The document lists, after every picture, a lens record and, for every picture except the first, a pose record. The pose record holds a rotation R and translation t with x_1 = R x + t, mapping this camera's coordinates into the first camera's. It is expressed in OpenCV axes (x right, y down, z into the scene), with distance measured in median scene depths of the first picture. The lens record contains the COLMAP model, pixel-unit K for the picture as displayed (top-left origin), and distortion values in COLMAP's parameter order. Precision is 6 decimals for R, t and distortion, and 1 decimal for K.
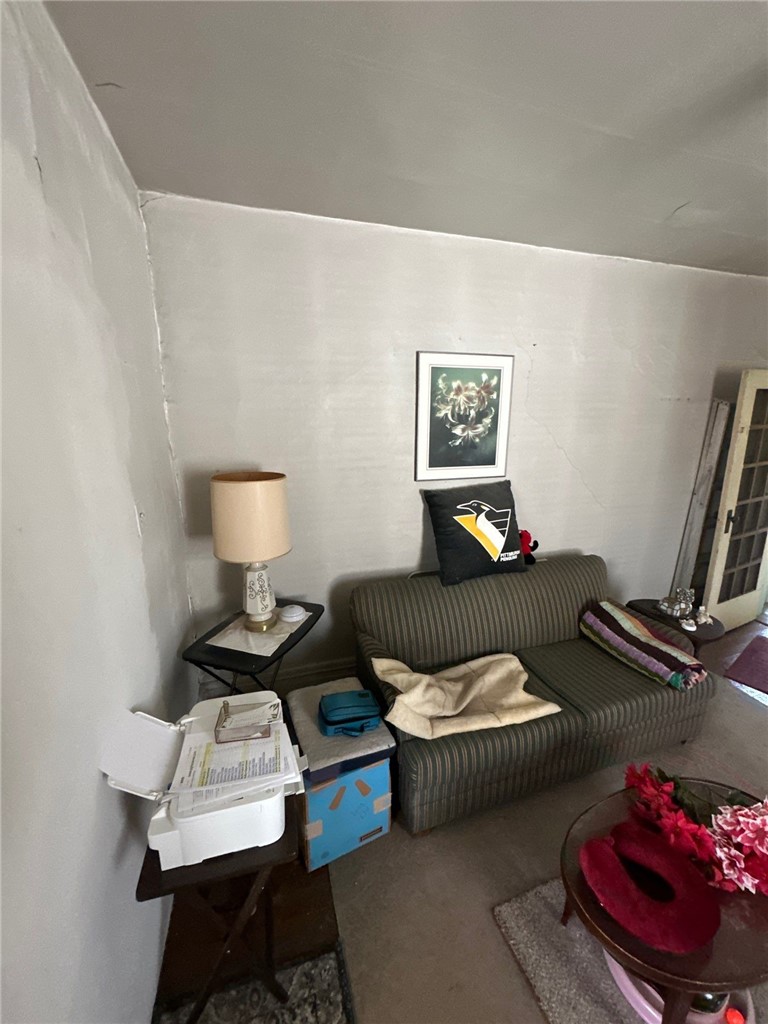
lens RADIAL K [[410.4, 0, 384.0], [0, 410.4, 512.0], [0, 0, 1]] dist [-0.000140, 0.000396]
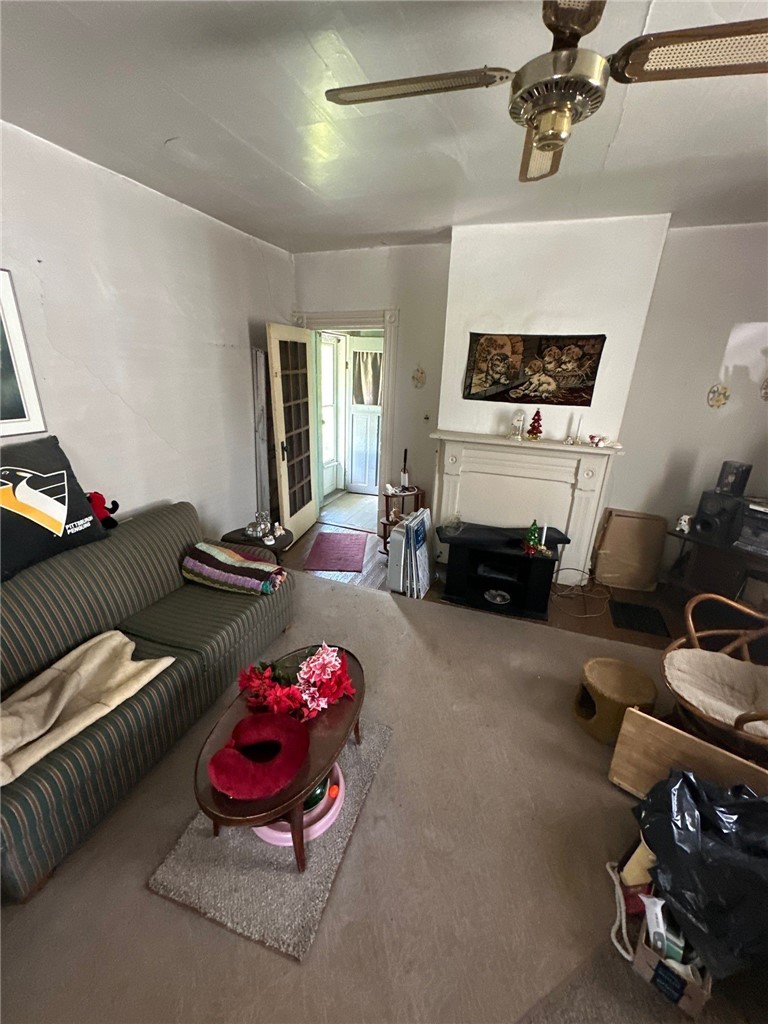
lens RADIAL K [[410.4, 0, 384.0], [0, 410.4, 512.0], [0, 0, 1]] dist [-0.000140, 0.000396]
pose [[0.607825, -0.244655, 0.755442, 0.054860], [0.153059, 0.969610, 0.190865, 0.015093], [-0.779180, -0.000385, 0.626800, -0.020742]]
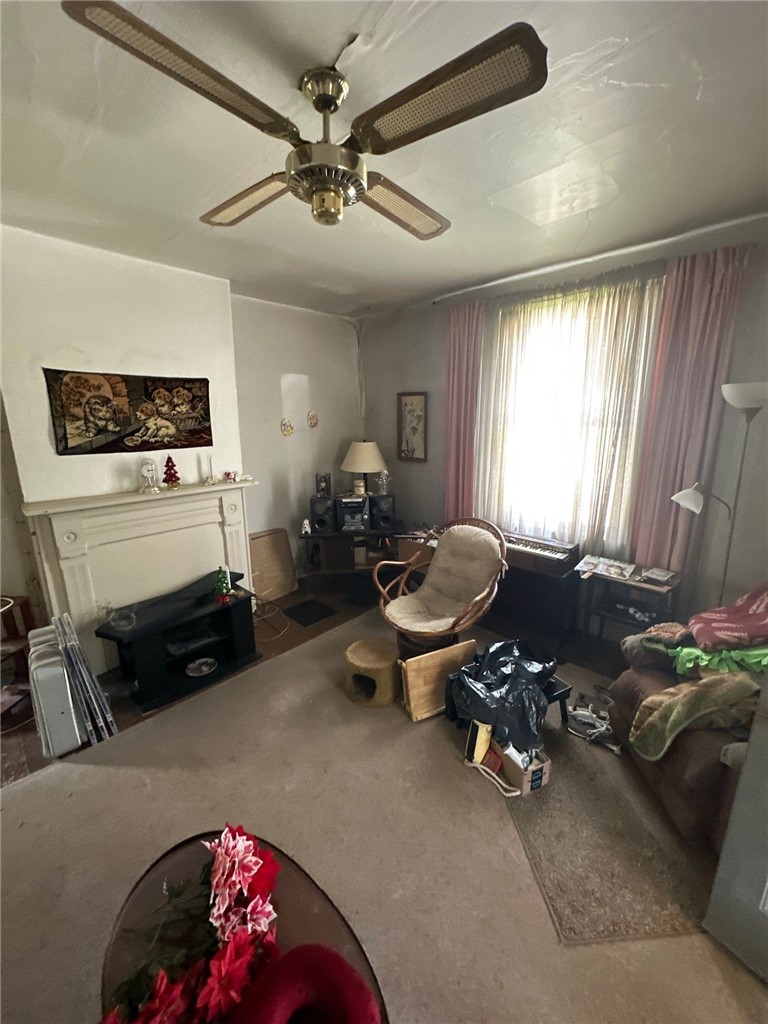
lens RADIAL K [[410.4, 0, 384.0], [0, 410.4, 512.0], [0, 0, 1]] dist [-0.000140, 0.000396]
pose [[-0.481394, -0.200304, 0.853310, 0.066458], [0.213696, 0.917339, 0.335891, -0.088513], [-0.850055, 0.344045, -0.398798, 0.398678]]
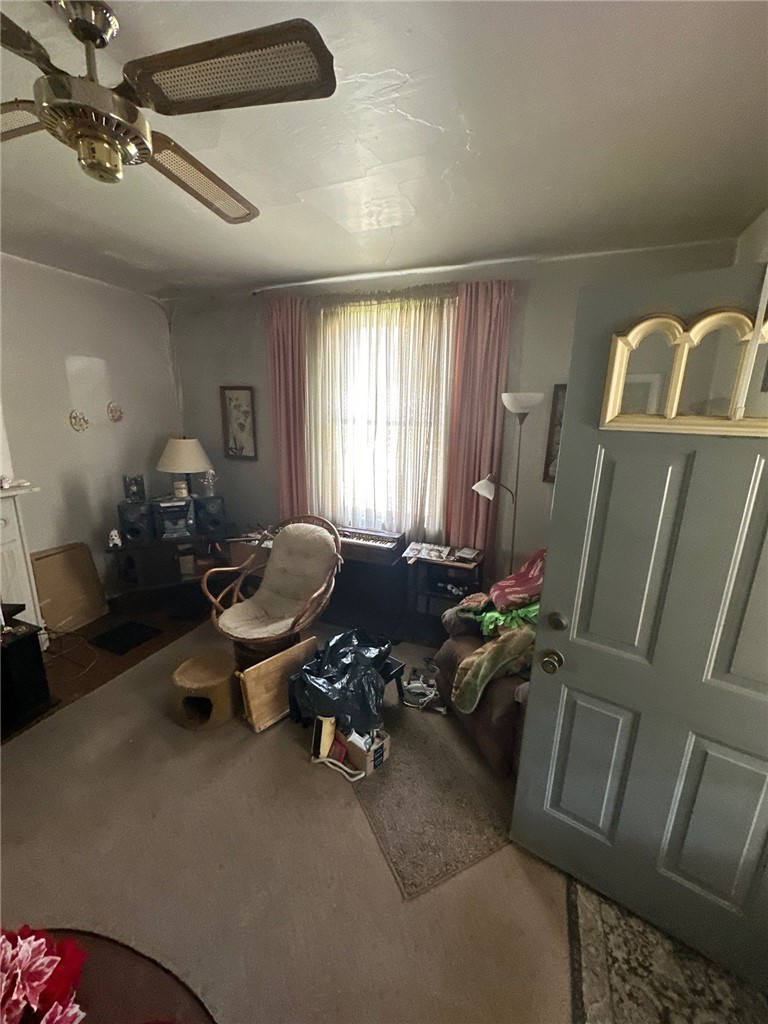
lens RADIAL K [[410.4, 0, 384.0], [0, 410.4, 512.0], [0, 0, 1]] dist [-0.000140, 0.000396]
pose [[-0.776008, -0.165313, 0.608674, 0.058370], [0.127142, 0.904230, 0.407680, -0.083839], [-0.617776, 0.393751, -0.680671, 0.378992]]
